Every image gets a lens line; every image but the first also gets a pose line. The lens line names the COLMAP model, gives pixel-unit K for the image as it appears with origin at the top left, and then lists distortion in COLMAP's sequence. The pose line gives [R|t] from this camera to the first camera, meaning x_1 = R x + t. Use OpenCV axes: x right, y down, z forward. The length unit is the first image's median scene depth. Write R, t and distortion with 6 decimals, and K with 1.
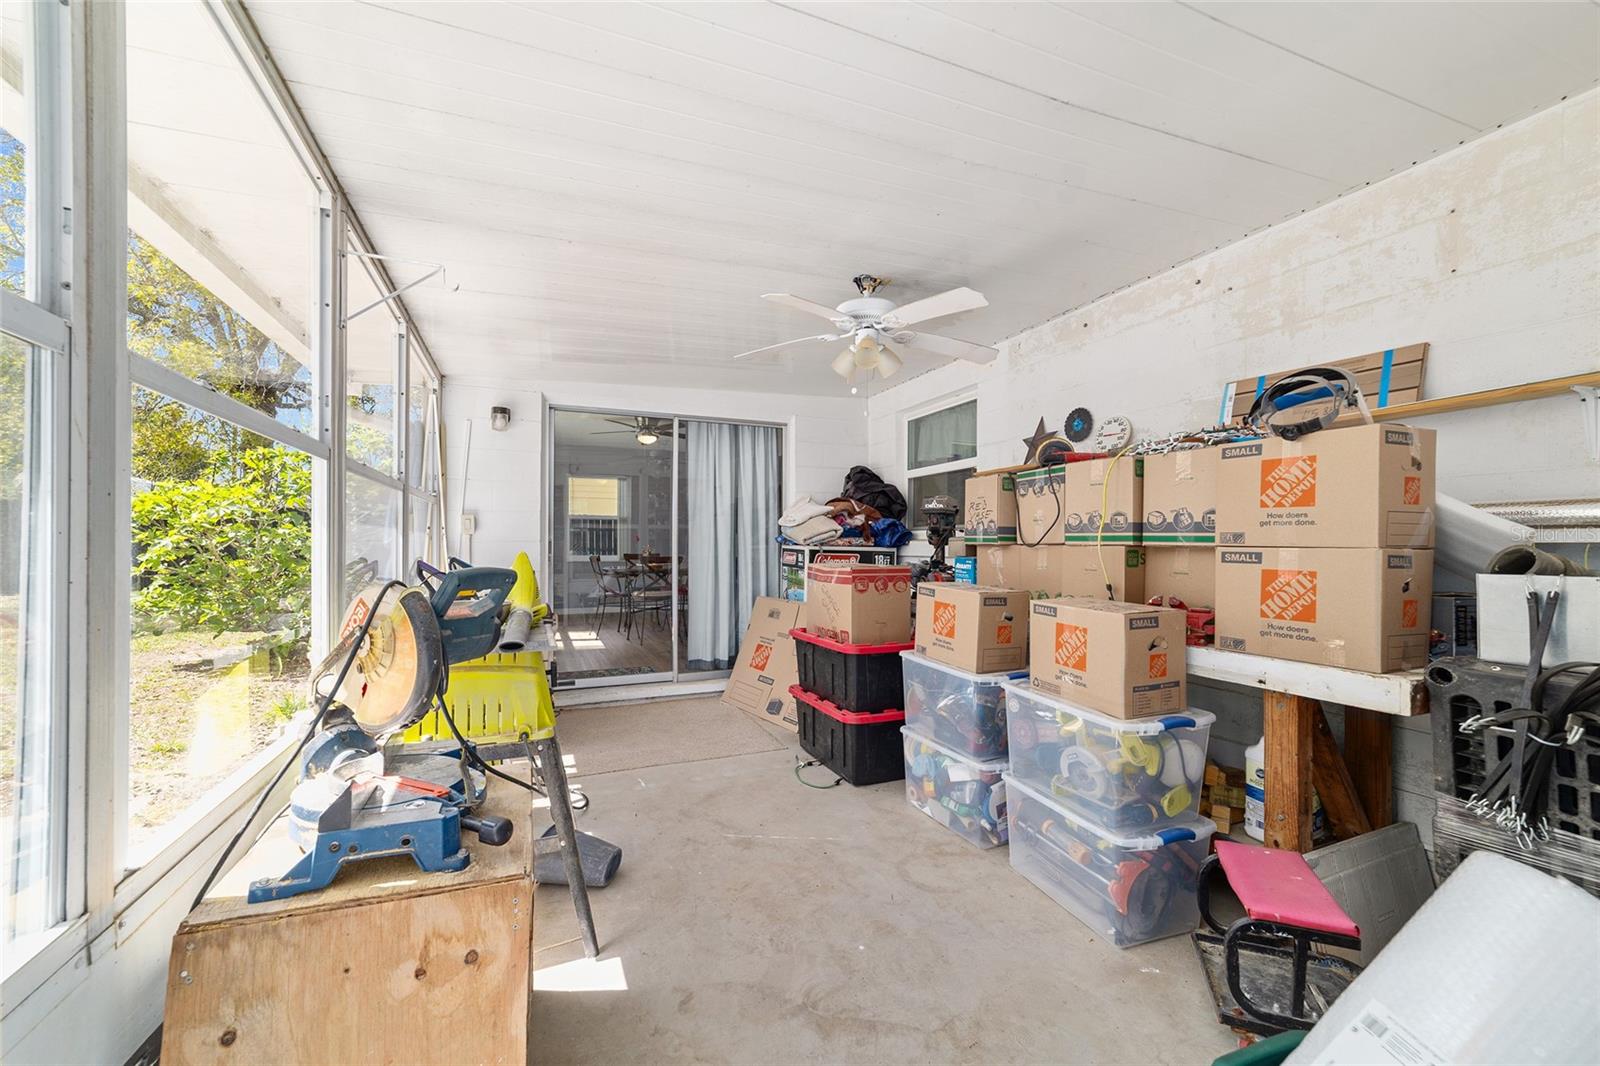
lens RADIAL K [[620.4, 0, 796.1], [0, 620.4, 543.5], [0, 0, 1]] dist [-0.024446, 0.009386]
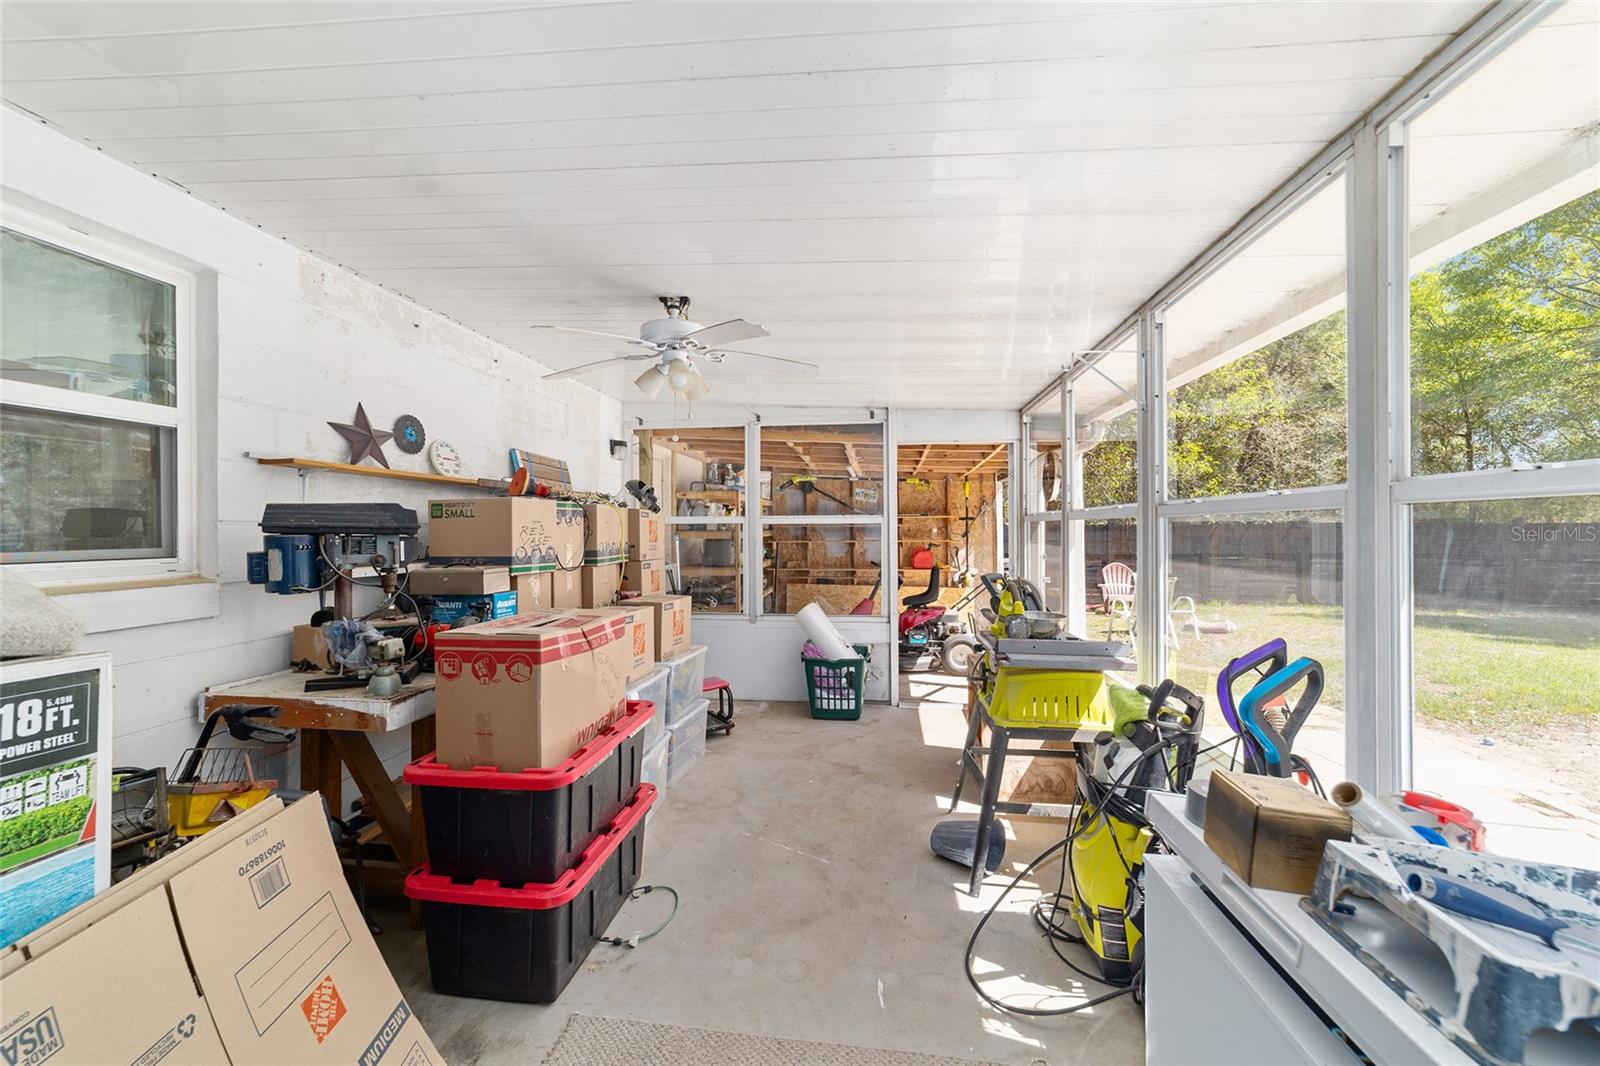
lens RADIAL K [[620.4, 0, 809.2], [0, 620.4, 525.3], [0, 0, 1]] dist [-0.024446, 0.009386]
pose [[-0.864882, 0.002133, 0.501971, -0.498871], [-0.000763, 0.999984, -0.005564, -0.064111], [-0.501975, -0.005196, -0.864866, 1.580478]]
